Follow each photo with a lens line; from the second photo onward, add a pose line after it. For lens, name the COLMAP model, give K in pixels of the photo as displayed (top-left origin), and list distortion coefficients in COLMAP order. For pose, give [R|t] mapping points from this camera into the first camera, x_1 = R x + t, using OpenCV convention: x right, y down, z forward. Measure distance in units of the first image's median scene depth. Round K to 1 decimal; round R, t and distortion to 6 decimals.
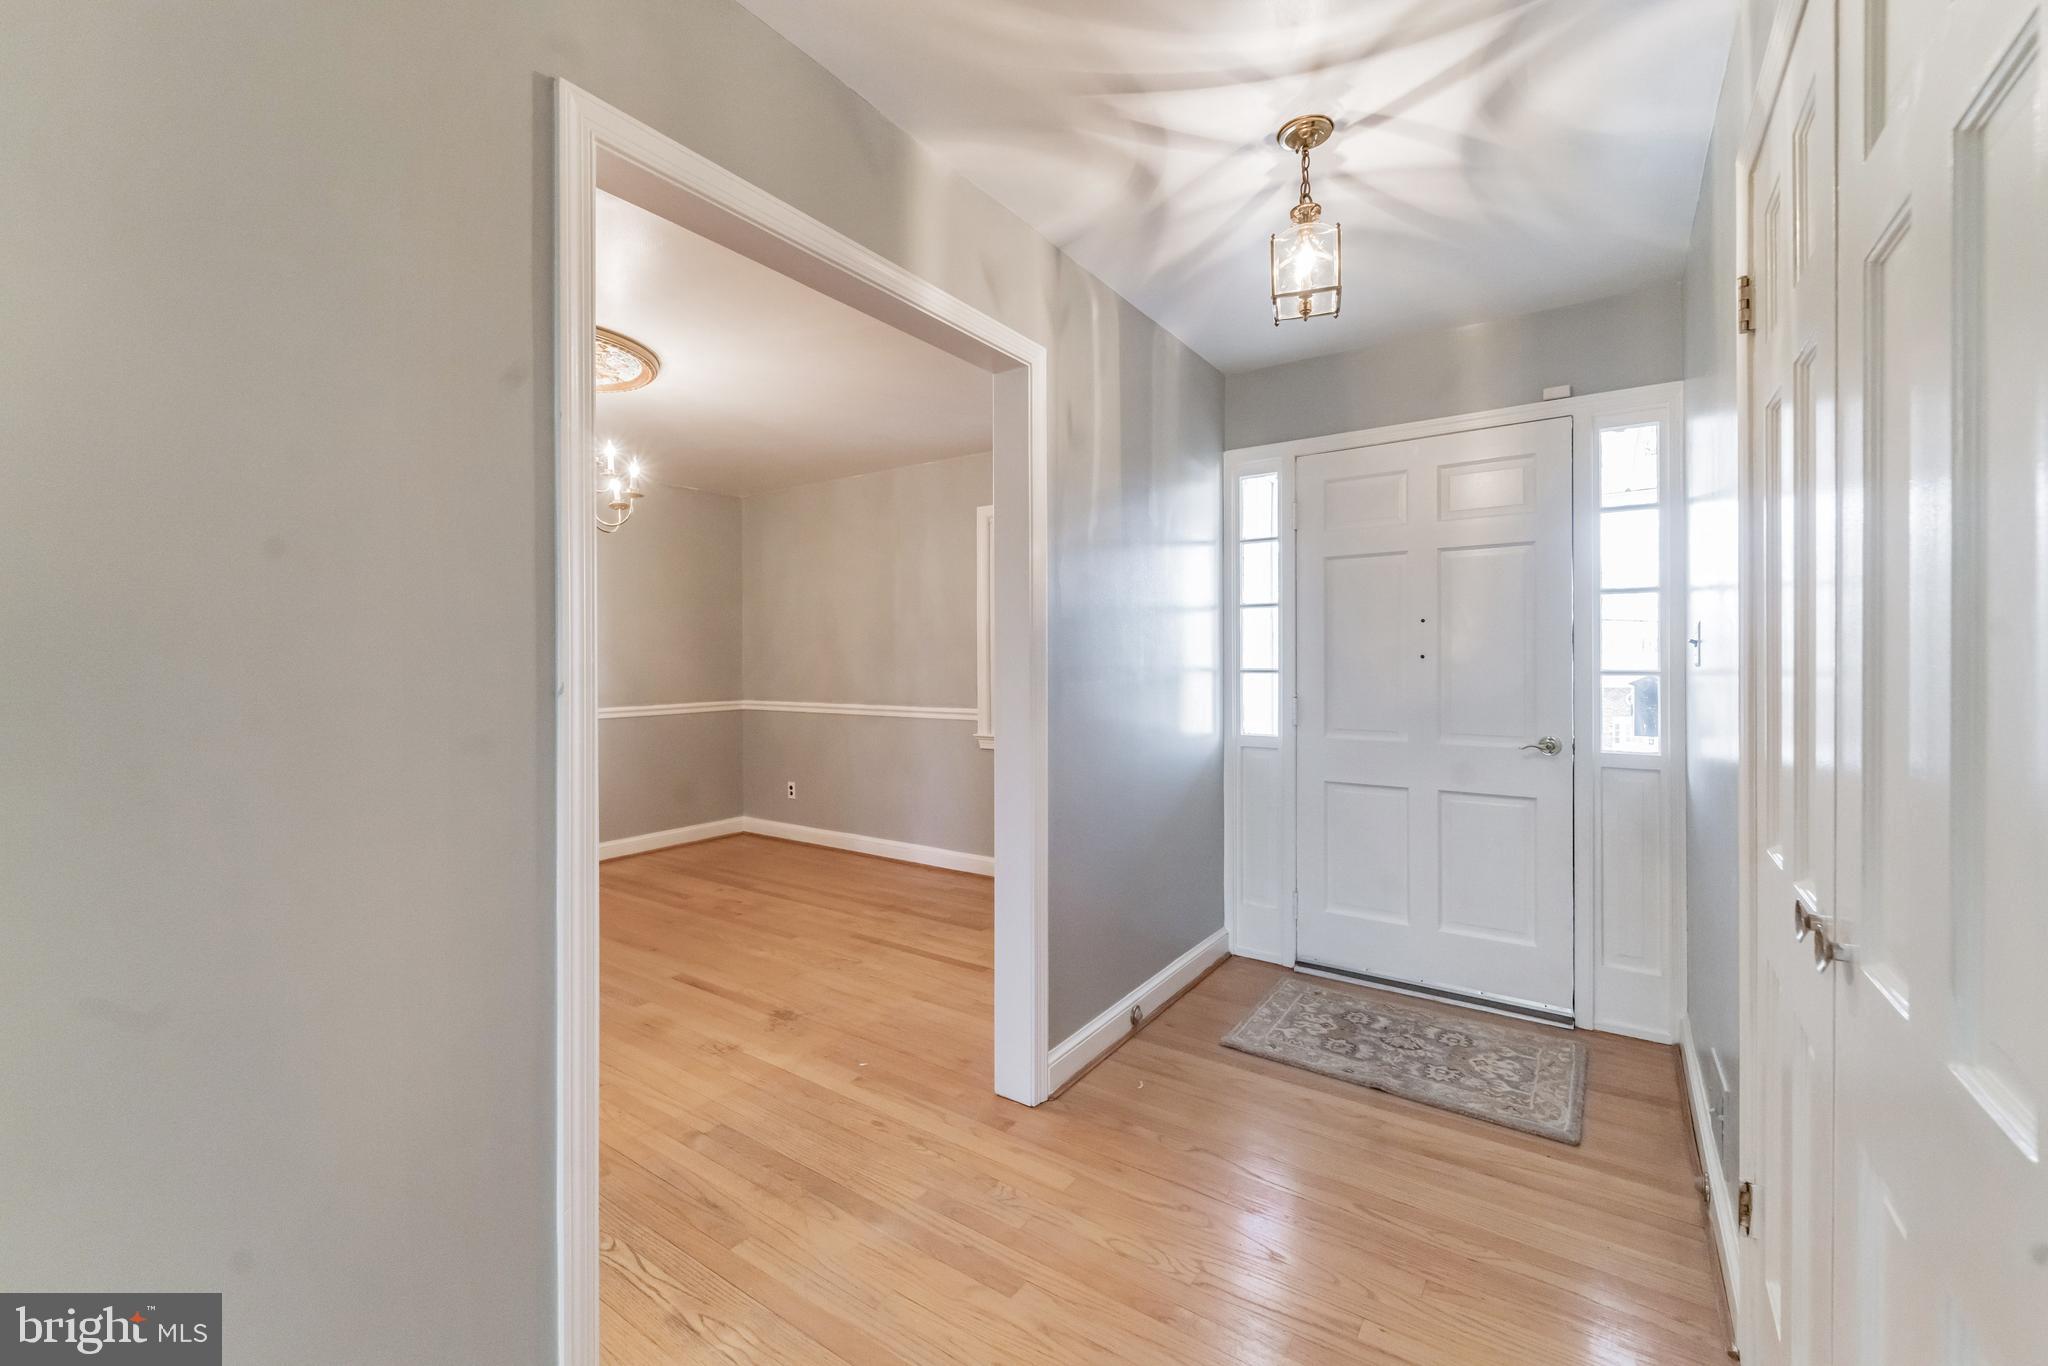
lens RADIAL K [[840.7, 0, 1021.0], [0, 840.7, 657.6], [0, 0, 1]] dist [-0.001139, -0.000076]
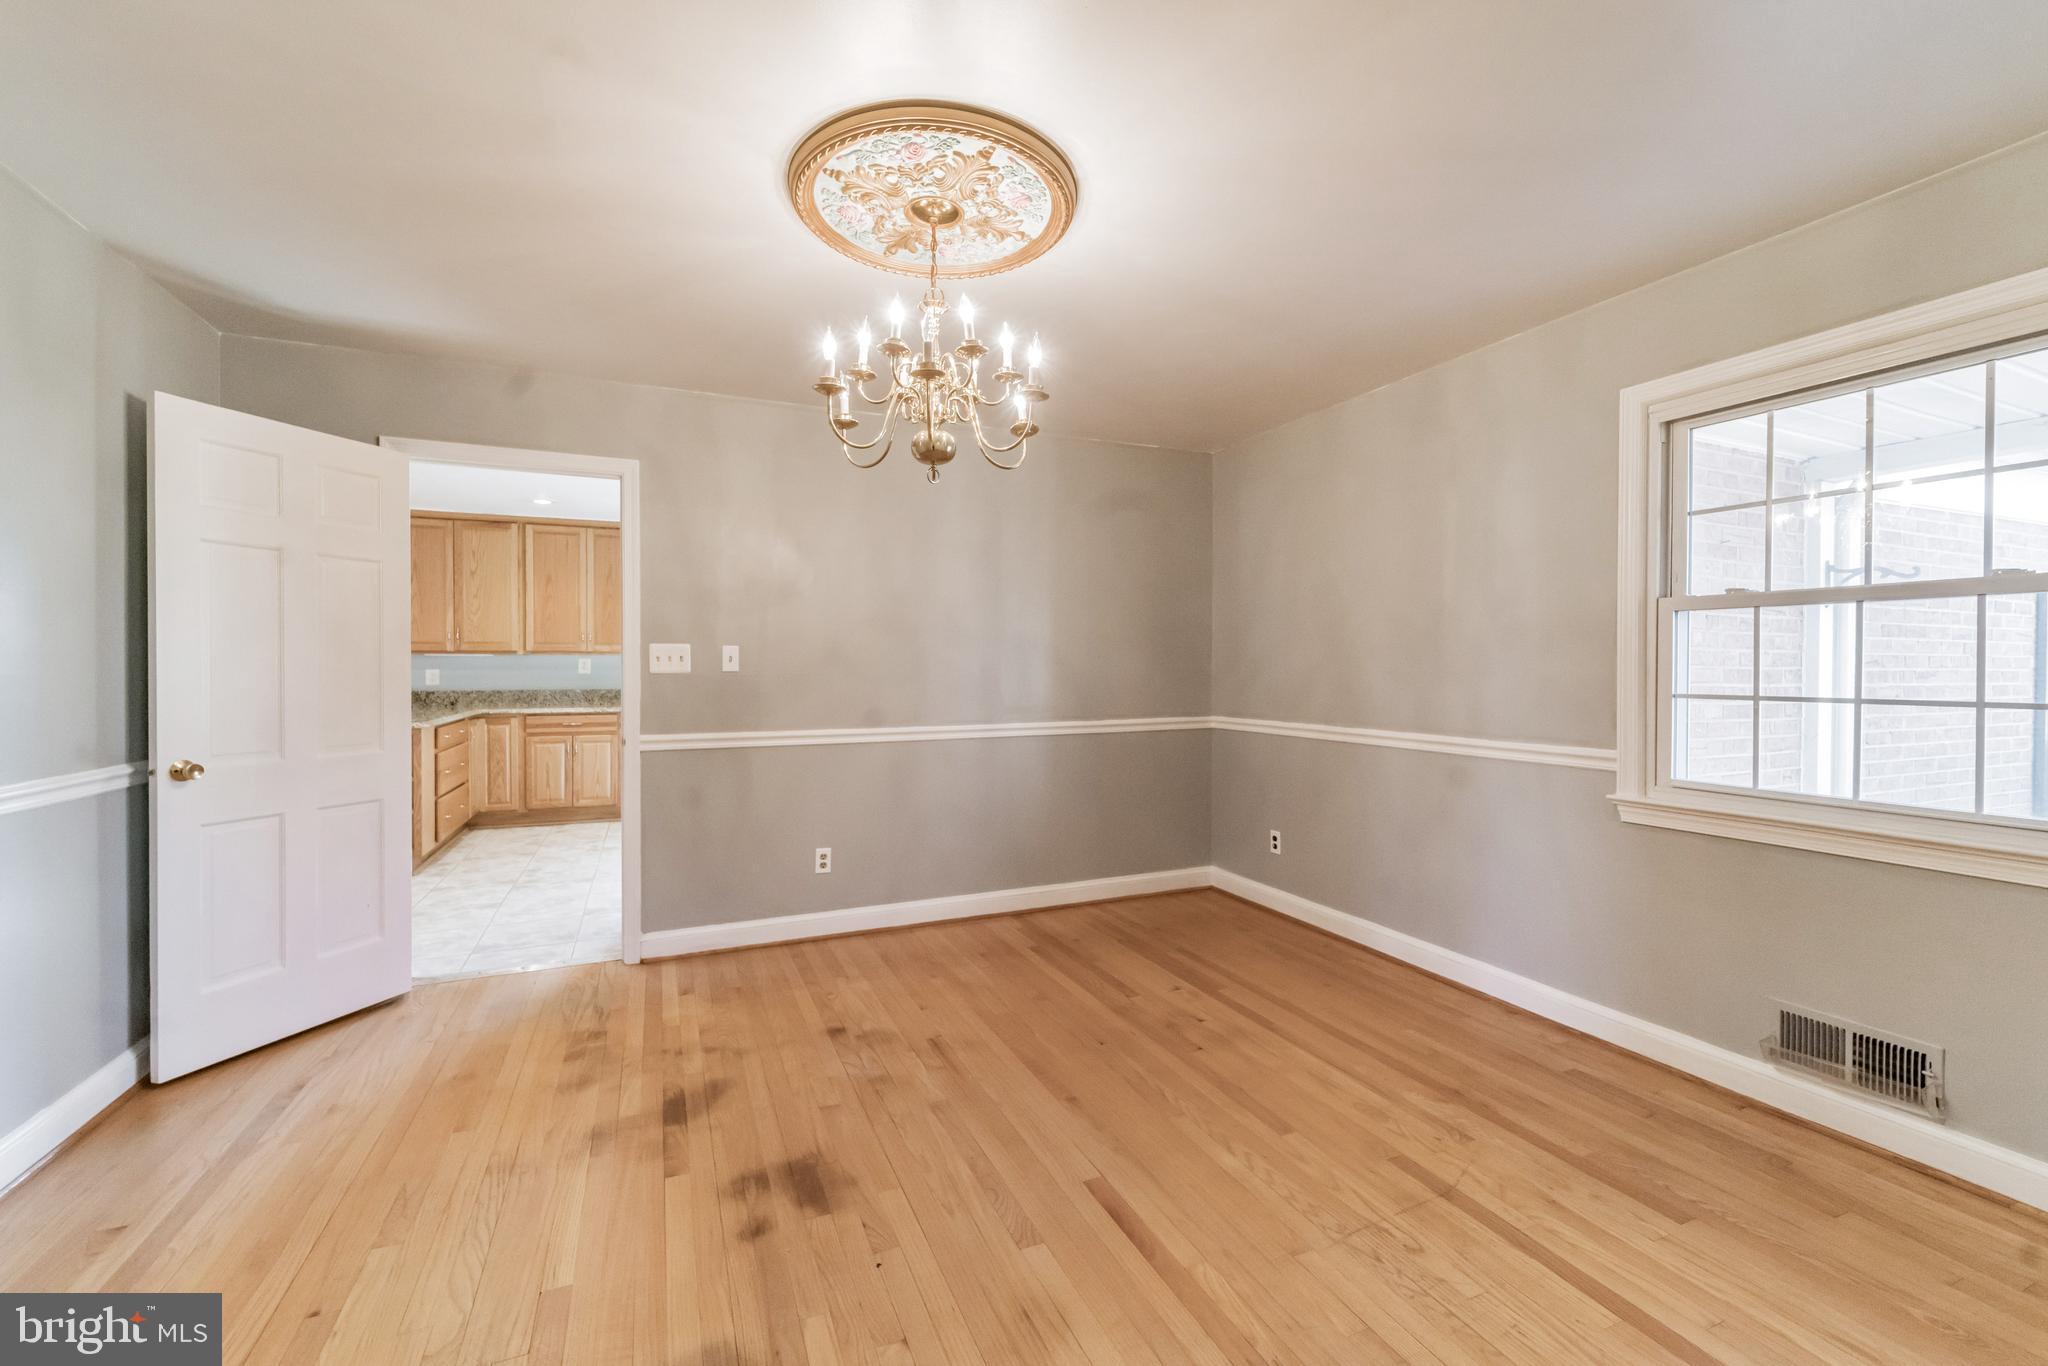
lens RADIAL K [[827.2, 0, 1022.6], [0, 827.2, 689.2], [0, 0, 1]] dist [-0.000520, -0.000016]
pose [[0.851373, 0.015743, -0.524325, -0.115458], [0.000438, 0.999528, 0.030722, 0.003920], [0.524561, -0.026386, 0.850964, 0.376430]]
